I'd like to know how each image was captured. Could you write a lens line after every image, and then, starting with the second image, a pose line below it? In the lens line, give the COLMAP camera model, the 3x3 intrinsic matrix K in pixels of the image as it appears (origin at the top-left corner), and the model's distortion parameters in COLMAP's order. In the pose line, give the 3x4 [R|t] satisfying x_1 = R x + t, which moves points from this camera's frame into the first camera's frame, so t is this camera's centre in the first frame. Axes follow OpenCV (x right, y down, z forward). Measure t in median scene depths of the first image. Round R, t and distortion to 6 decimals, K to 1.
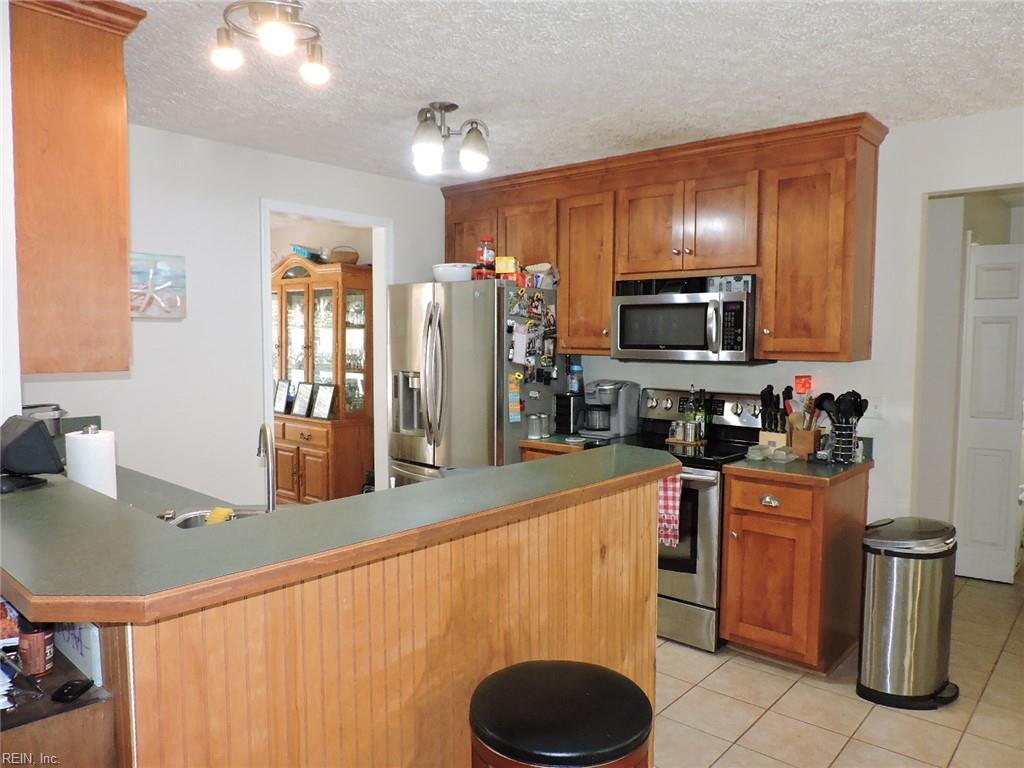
lens RADIAL K [[727.6, 0, 512.0], [0, 727.6, 384.0], [0, 0, 1]] dist [-0.014364, -0.007572]
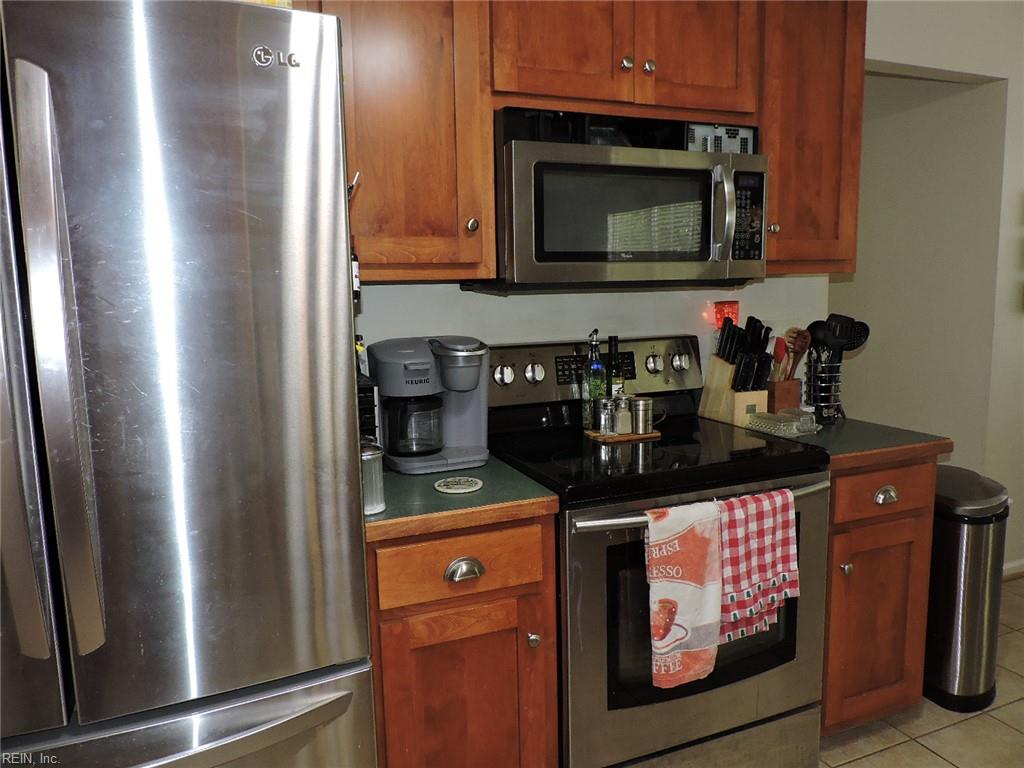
lens RADIAL K [[727.6, 0, 512.0], [0, 727.6, 384.0], [0, 0, 1]] dist [-0.014364, -0.007572]
pose [[0.444082, -0.133218, 0.886027, -0.297055], [0.084785, 0.990695, 0.106461, -0.025196], [-0.891966, 0.027845, 0.451245, 0.905597]]
